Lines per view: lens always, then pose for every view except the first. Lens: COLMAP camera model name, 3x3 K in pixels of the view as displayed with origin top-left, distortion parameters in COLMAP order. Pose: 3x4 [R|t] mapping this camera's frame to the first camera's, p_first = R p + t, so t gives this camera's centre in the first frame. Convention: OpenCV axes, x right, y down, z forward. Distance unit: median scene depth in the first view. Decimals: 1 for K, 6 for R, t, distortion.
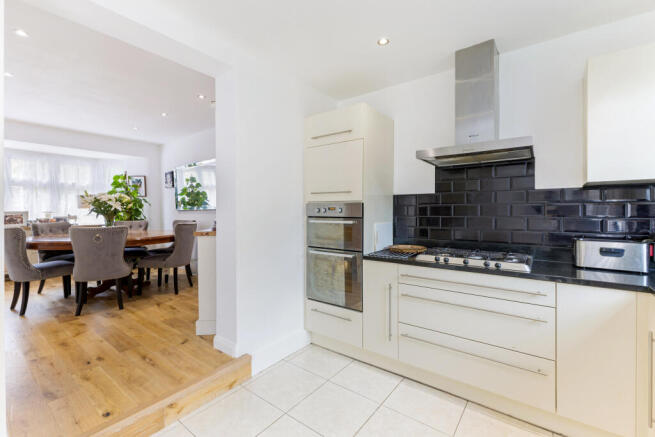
lens RADIAL K [[281.8, 0, 326.7], [0, 281.8, 214.0], [0, 0, 1]] dist [0.002823, -0.000083]
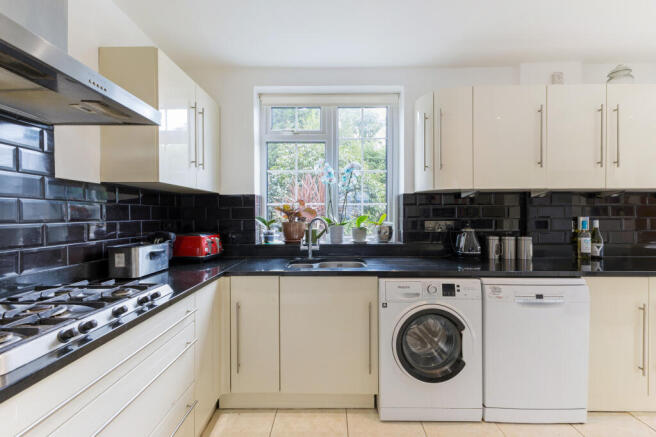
lens RADIAL K [[282.2, 0, 327.2], [0, 282.2, 215.8], [0, 0, 1]] dist [0.002823, -0.000083]
pose [[-0.608006, 0.001427, 0.793931, -0.118587], [0.003030, 0.999995, 0.000523, -0.000033], [-0.793927, 0.002724, -0.608007, 0.883685]]
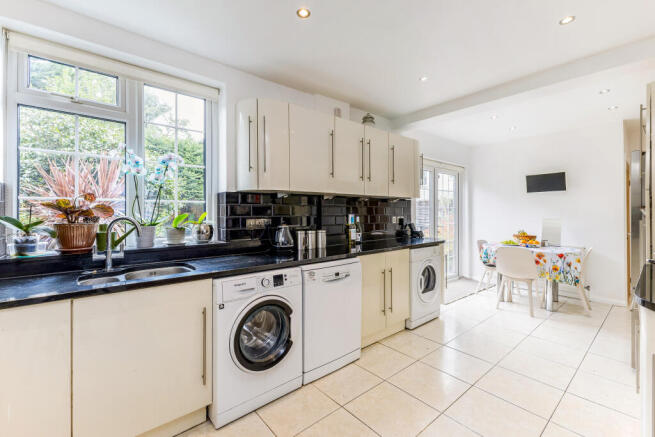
lens RADIAL K [[281.8, 0, 329.9], [0, 281.8, 210.7], [0, 0, 1]] dist [0.002823, -0.000083]
pose [[-0.981870, 0.006267, 0.189453, -0.025312], [0.005021, 0.999962, -0.007060, -0.002360], [-0.189490, -0.005981, -0.981864, 0.970969]]
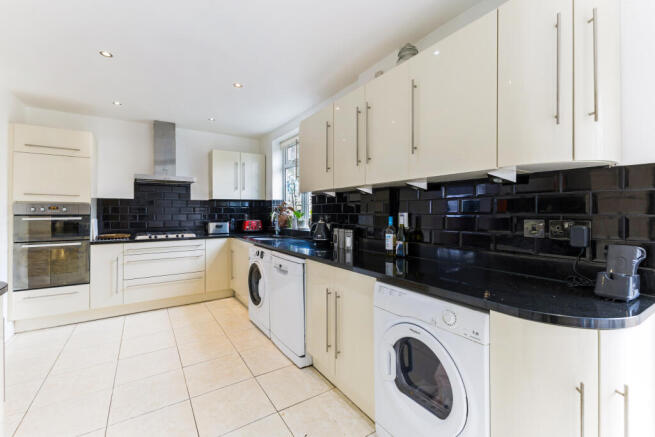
lens RADIAL K [[281.8, 0, 323.7], [0, 281.8, 210.9], [0, 0, 1]] dist [0.002823, -0.000083]
pose [[0.325186, 0.000474, 0.945650, -0.869552], [0.005846, 0.999980, -0.002511, 0.004484], [-0.945632, 0.006344, 0.325176, -0.577714]]
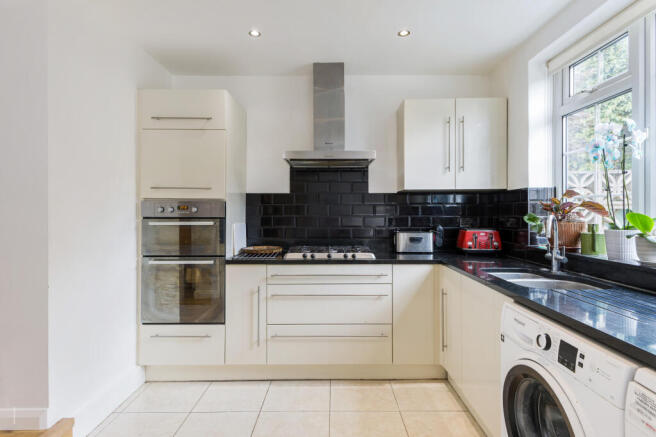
lens RADIAL K [[329.3, 0, 328.8], [0, 329.3, 212.1], [0, 0, 1]] dist [0.012600, -0.004769]
pose [[0.791969, -0.001738, 0.610559, -0.268574], [0.004416, 0.999986, -0.002881, -0.000849], [-0.610545, 0.004978, 0.791966, -0.034239]]
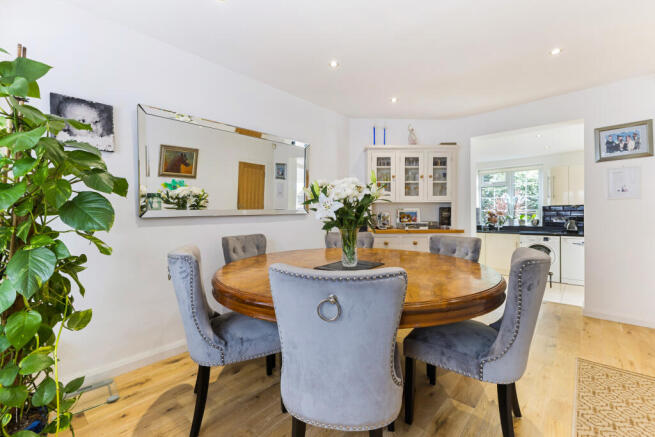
lens RADIAL K [[281.8, 0, 328.1], [0, 281.8, 213.4], [0, 0, 1]] dist [0.002823, -0.000083]
pose [[0.065219, -0.004695, 0.997860, -2.301187], [0.020621, 0.999782, 0.003356, -0.067493], [-0.997658, 0.020358, 0.065301, 1.881886]]
